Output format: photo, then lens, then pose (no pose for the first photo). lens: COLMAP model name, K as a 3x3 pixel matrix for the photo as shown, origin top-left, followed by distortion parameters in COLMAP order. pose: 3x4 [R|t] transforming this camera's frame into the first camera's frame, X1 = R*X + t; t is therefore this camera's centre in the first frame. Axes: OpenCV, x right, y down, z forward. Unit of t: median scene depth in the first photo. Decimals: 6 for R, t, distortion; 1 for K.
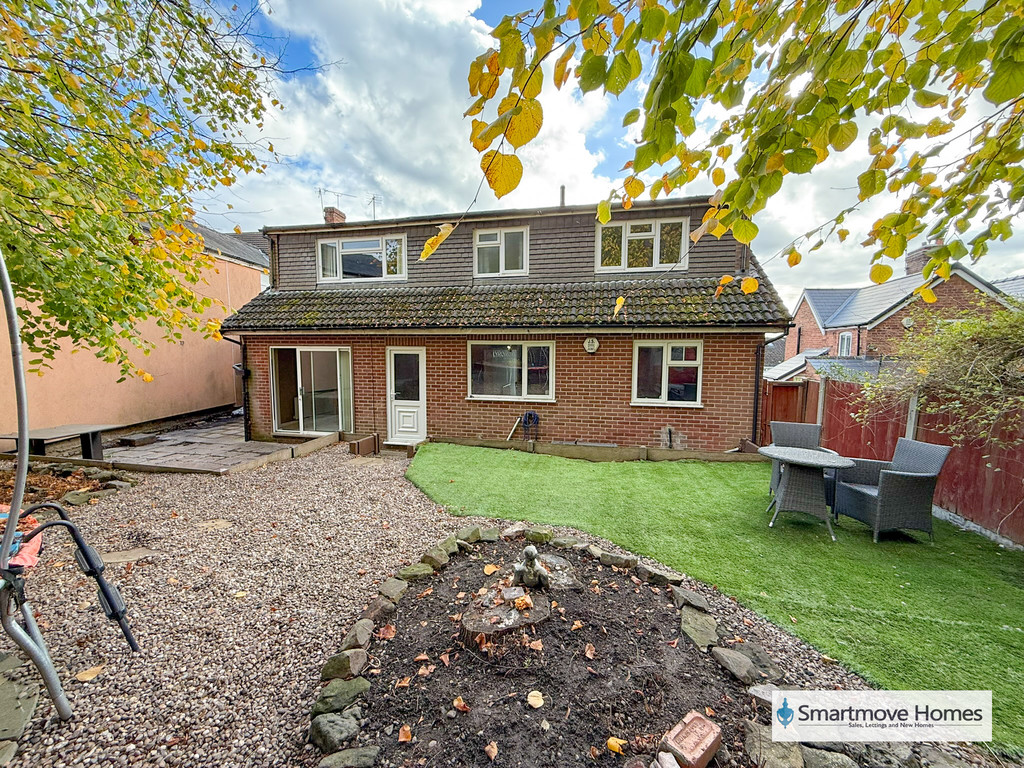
lens RADIAL K [[410.7, 0, 509.0], [0, 410.7, 384.4], [0, 0, 1]] dist [-0.000300, 0.000311]
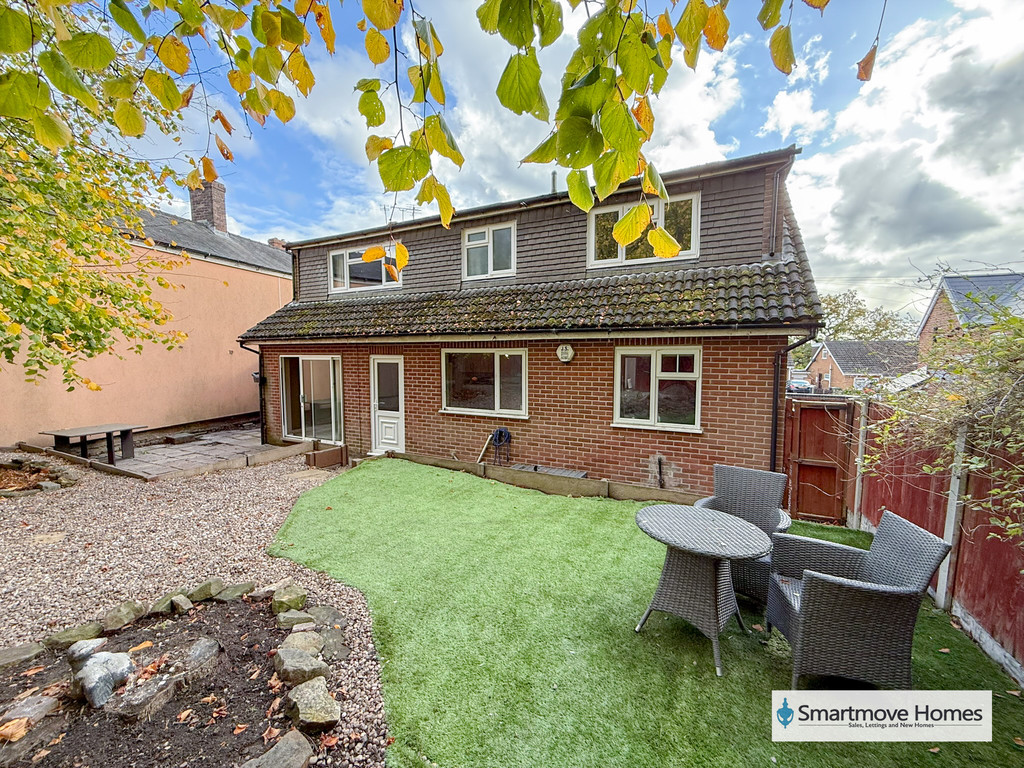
lens RADIAL K [[410.7, 0, 509.0], [0, 410.7, 384.4], [0, 0, 1]] dist [-0.000300, 0.000311]
pose [[0.968955, 0.014531, -0.246808, 0.277122], [-0.018345, 0.999745, -0.013161, -0.016767], [0.246554, 0.017280, 0.968975, 0.142044]]
